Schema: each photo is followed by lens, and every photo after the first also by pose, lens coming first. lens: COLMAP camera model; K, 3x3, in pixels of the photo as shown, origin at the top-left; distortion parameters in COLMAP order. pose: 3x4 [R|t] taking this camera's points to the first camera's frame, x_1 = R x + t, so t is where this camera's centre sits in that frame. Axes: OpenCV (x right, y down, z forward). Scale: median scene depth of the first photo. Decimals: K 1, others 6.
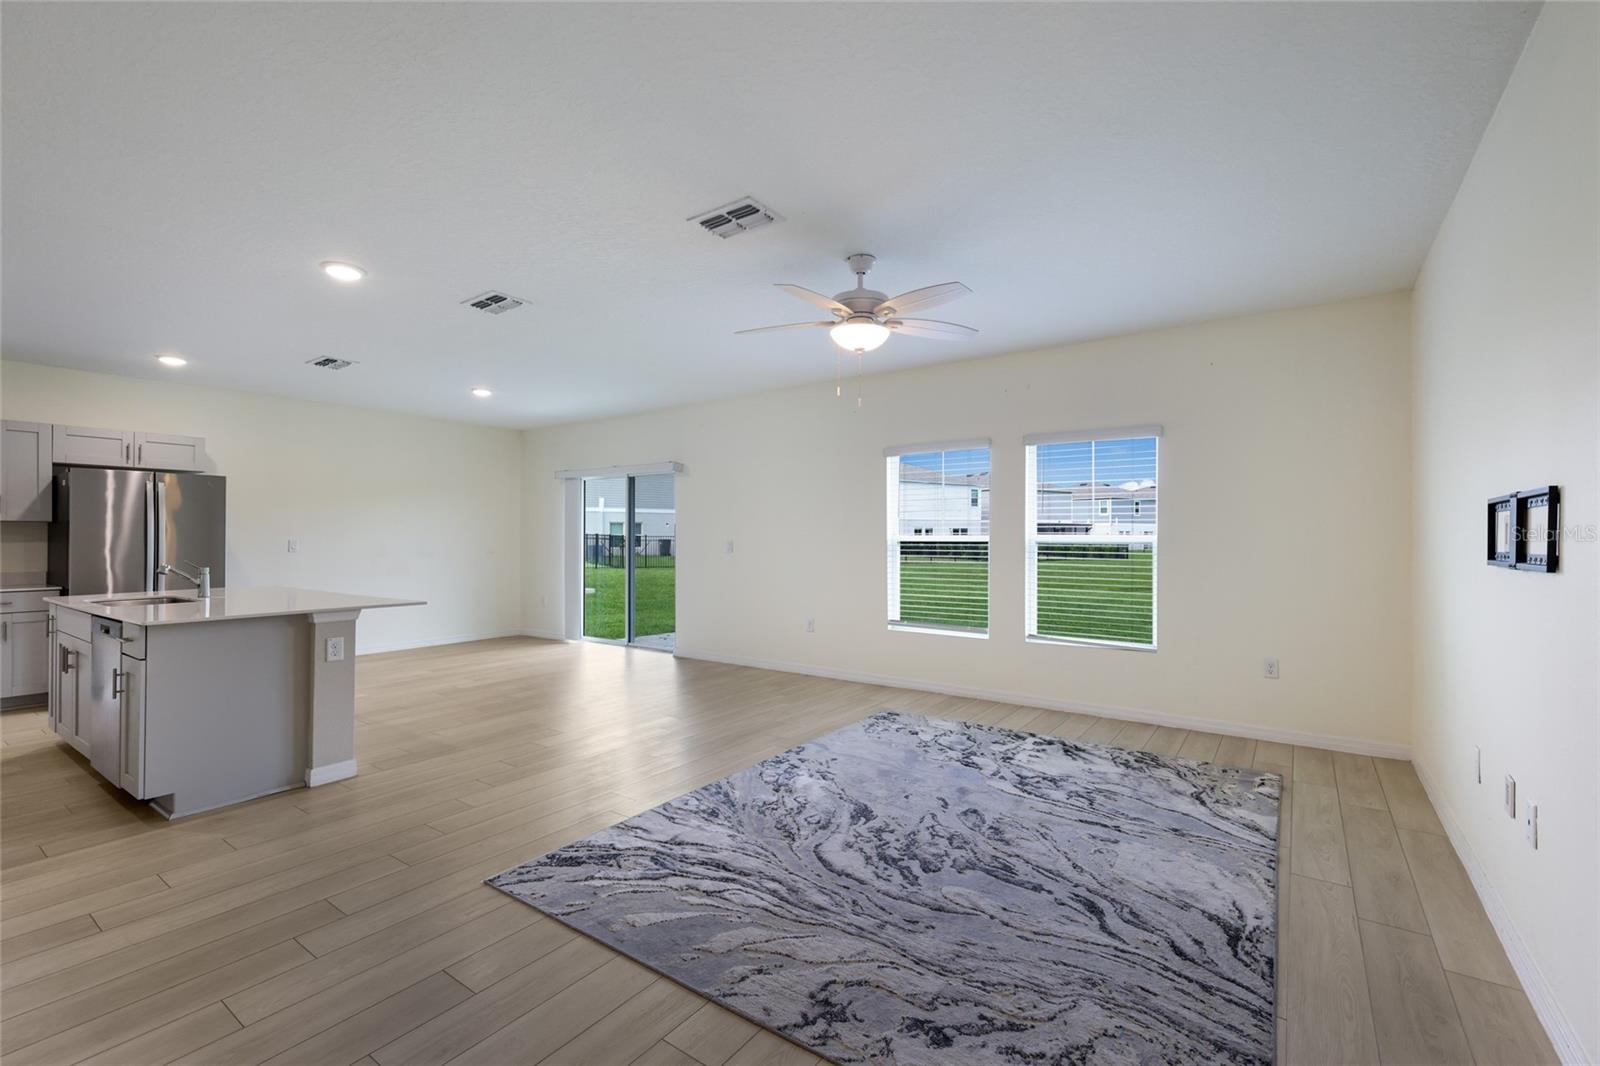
lens RADIAL K [[696.1, 0, 815.6], [0, 696.1, 540.3], [0, 0, 1]] dist [0.008356, -0.001383]
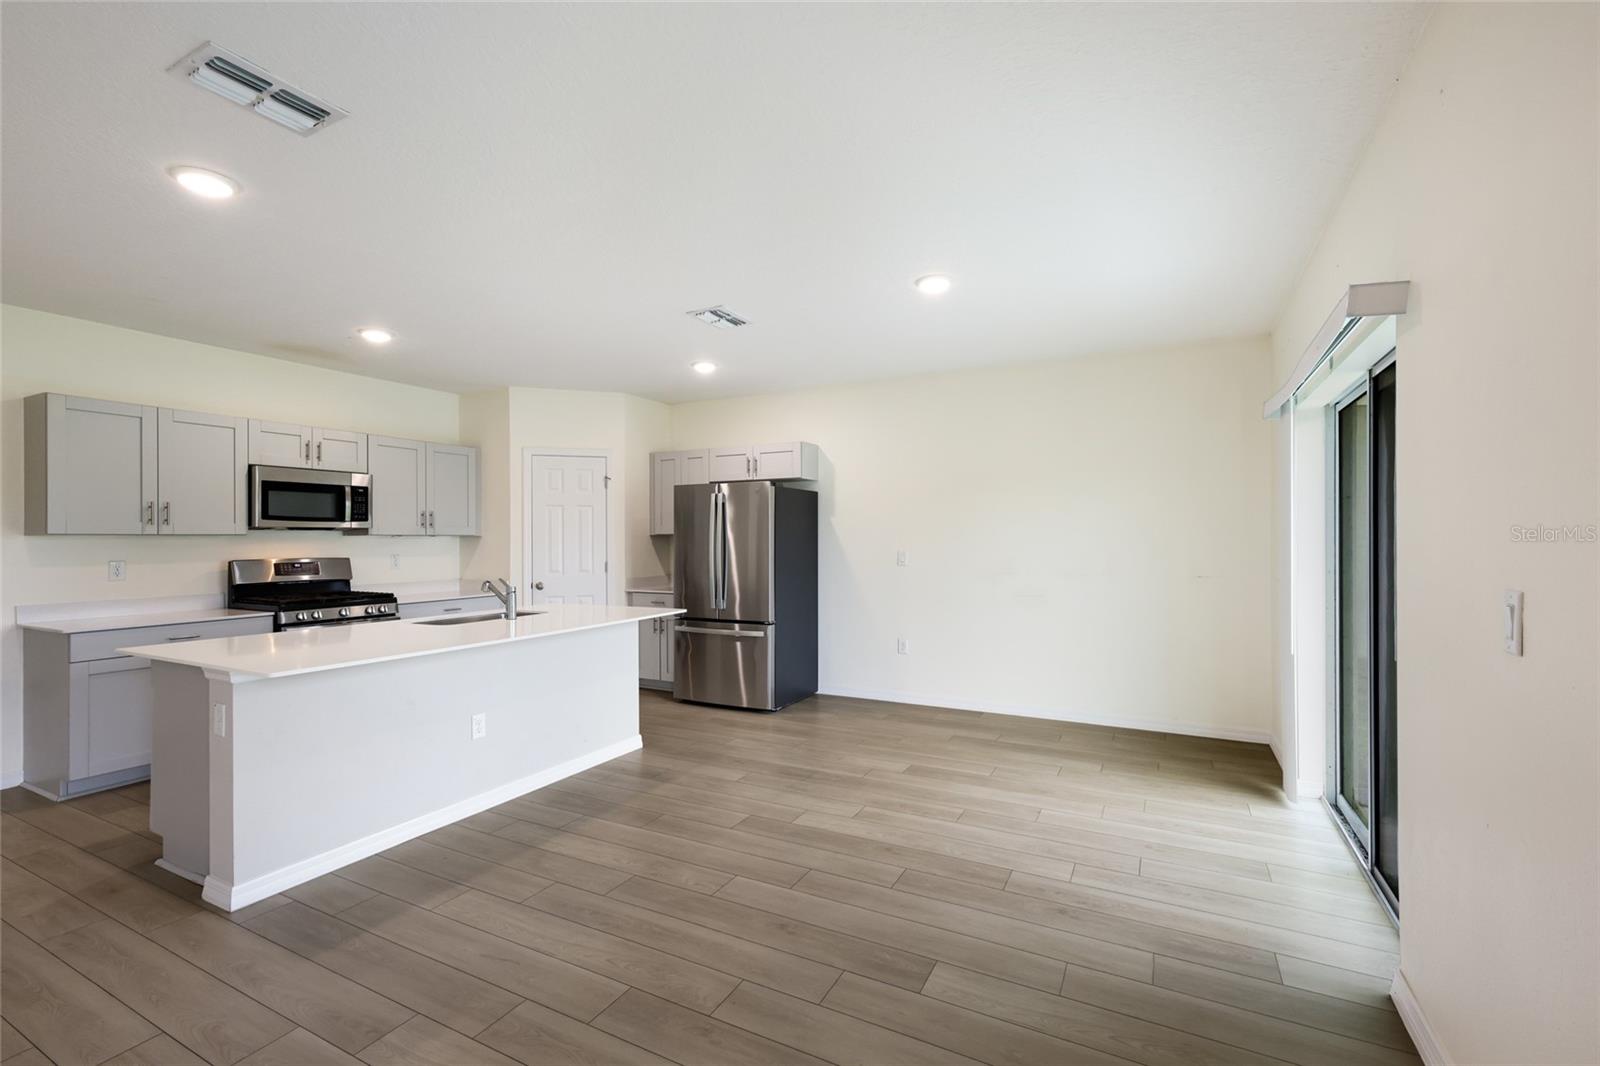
lens RADIAL K [[696.1, 0, 793.5], [0, 696.1, 539.1], [0, 0, 1]] dist [0.008356, -0.001383]
pose [[0.112414, -0.006146, -0.993643, 0.090152], [0.003940, 0.999976, -0.005739, -0.019329], [0.993654, -0.003269, 0.112435, 1.702155]]
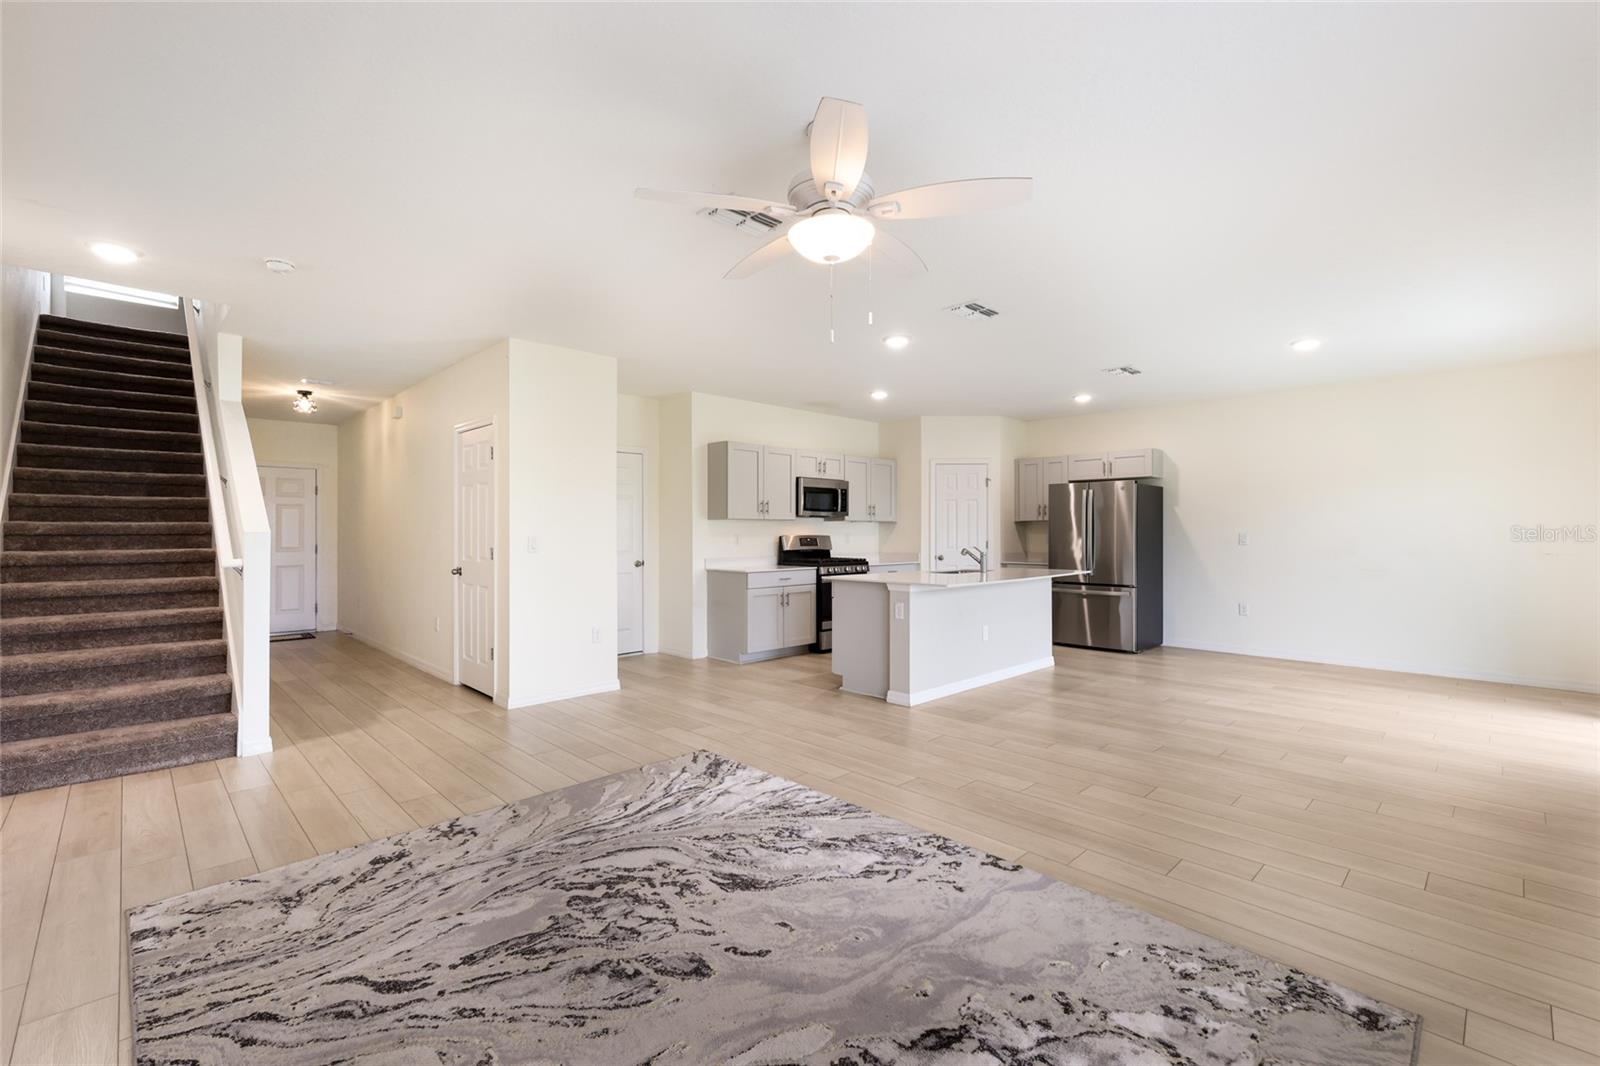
lens RADIAL K [[696.1, 0, 794.0], [0, 696.1, 542.1], [0, 0, 1]] dist [0.008356, -0.001383]
pose [[-0.200359, 0.016681, -0.979581, 0.827529], [-0.003080, 0.999839, 0.017656, -0.007889], [0.979718, 0.006555, -0.200275, 1.222062]]
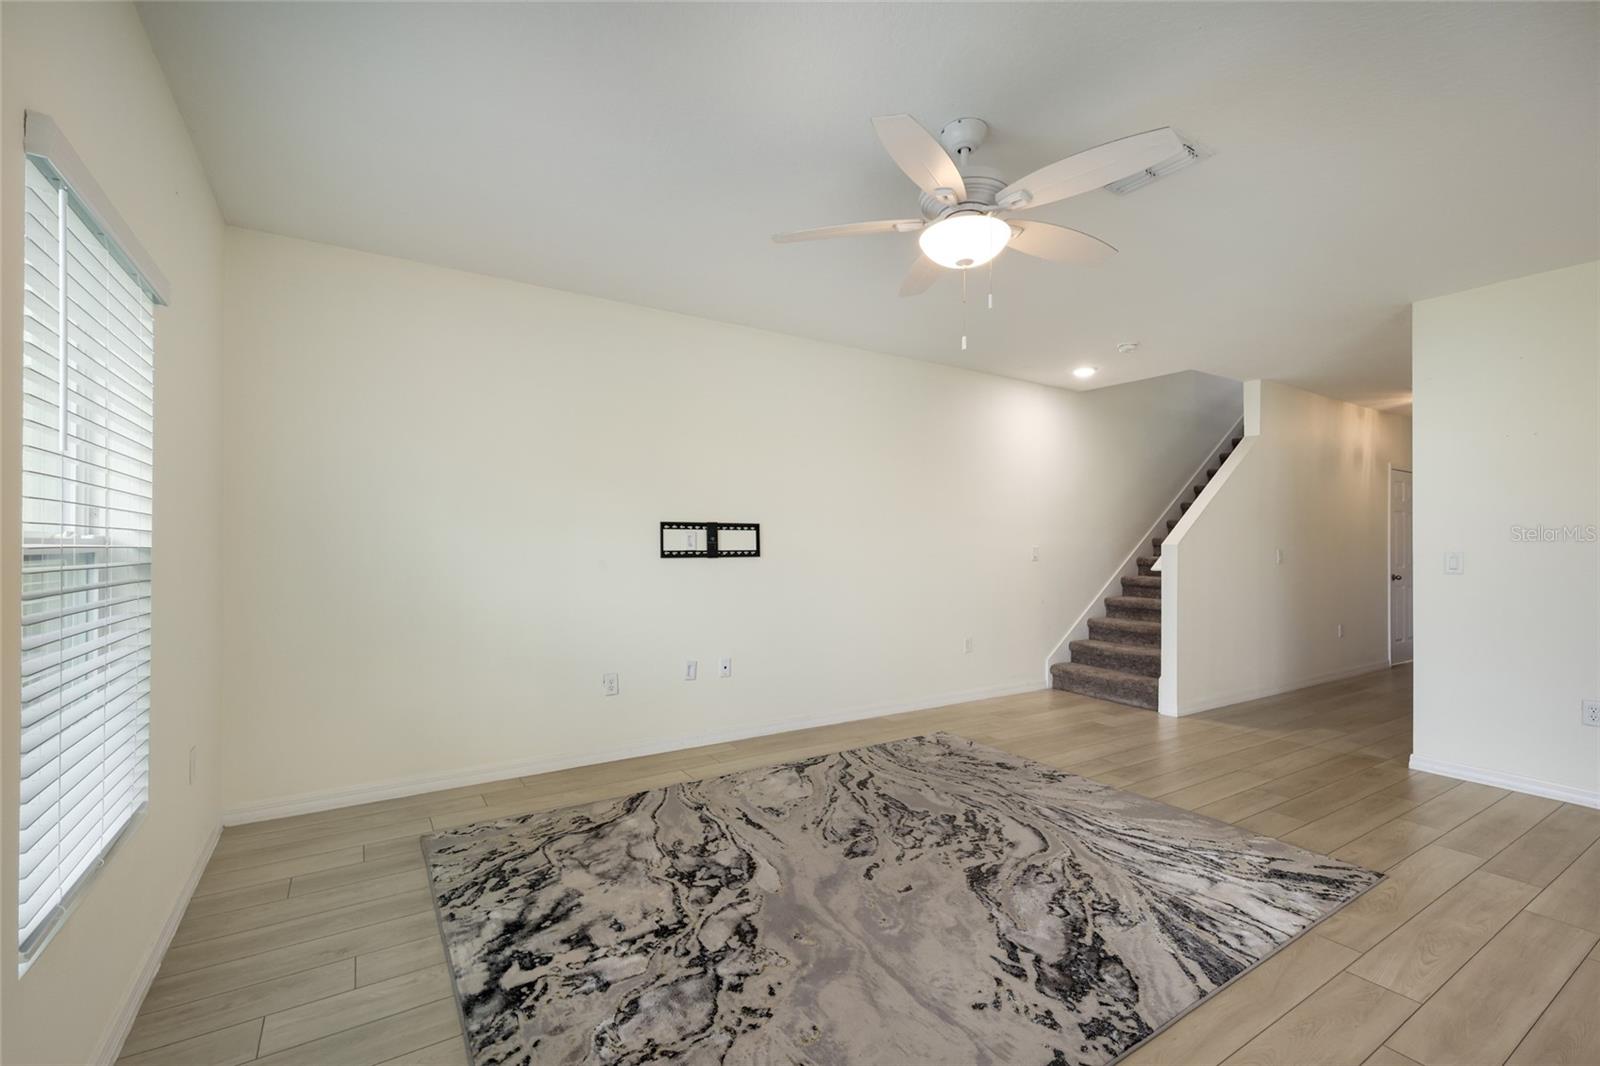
lens RADIAL K [[696.1, 0, 799.8], [0, 696.1, 540.2], [0, 0, 1]] dist [0.008356, -0.001383]
pose [[-0.919521, -0.002167, 0.393034, -0.061282], [-0.002079, 0.999998, 0.000648, -0.009261], [-0.393035, -0.000221, -0.919524, 1.864041]]
